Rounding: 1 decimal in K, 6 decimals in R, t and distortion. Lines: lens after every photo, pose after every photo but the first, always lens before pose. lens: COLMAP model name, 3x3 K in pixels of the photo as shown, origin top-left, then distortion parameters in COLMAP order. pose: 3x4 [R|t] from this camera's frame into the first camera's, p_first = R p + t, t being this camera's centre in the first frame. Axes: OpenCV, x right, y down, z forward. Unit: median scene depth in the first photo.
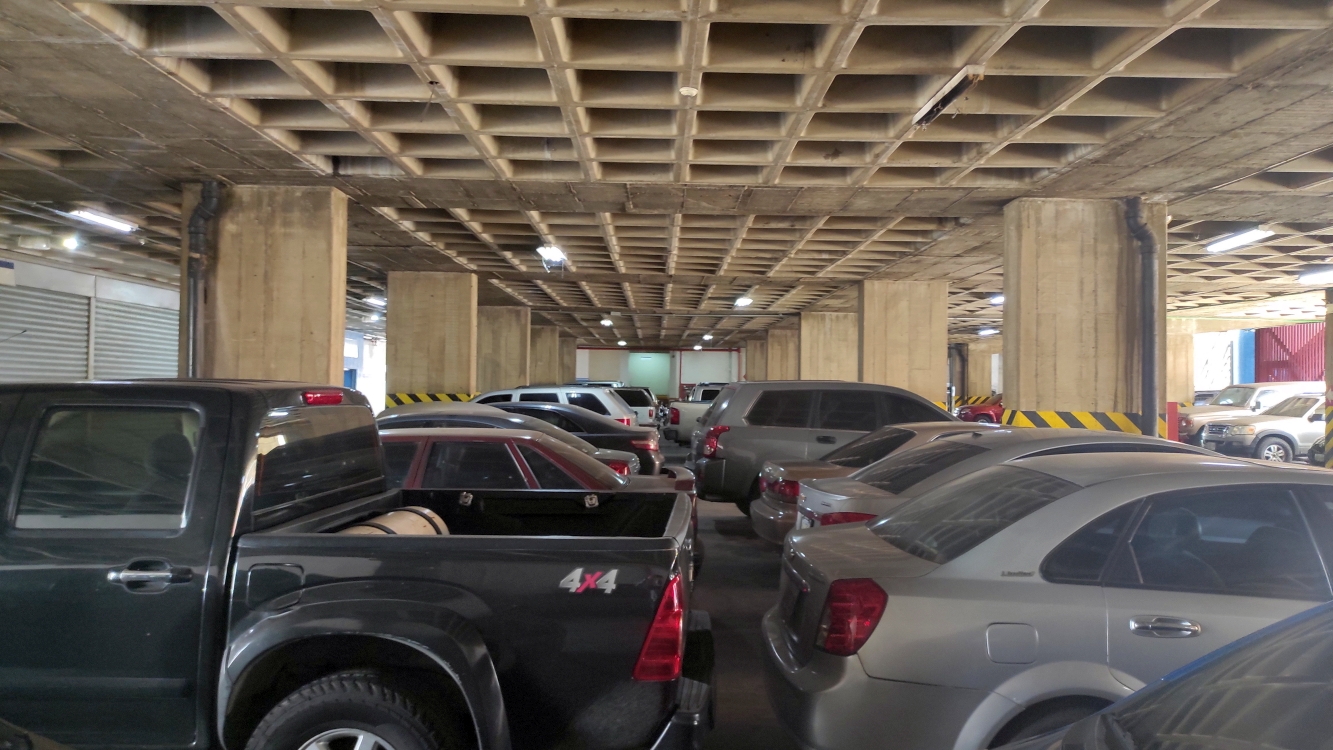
lens RADIAL K [[976.6, 0, 665.2], [0, 976.6, 376.6], [0, 0, 1]] dist [0.034599, -0.001993]
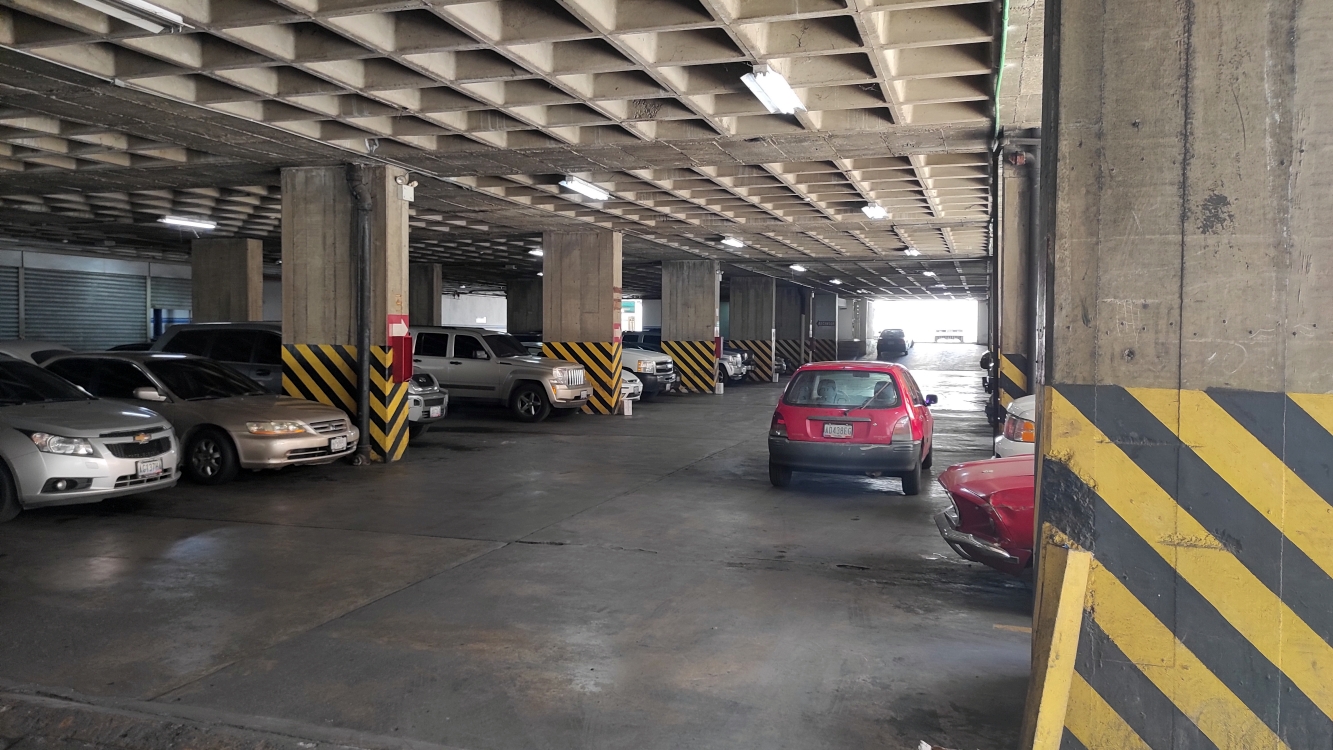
lens RADIAL K [[976.6, 0, 668.8], [0, 976.6, 373.3], [0, 0, 1]] dist [0.034599, -0.001993]
pose [[0.948071, 0.005655, -0.318008, 1.201329], [0.009062, 0.998956, 0.044782, 0.020676], [0.317929, -0.045338, 0.947030, -0.006629]]
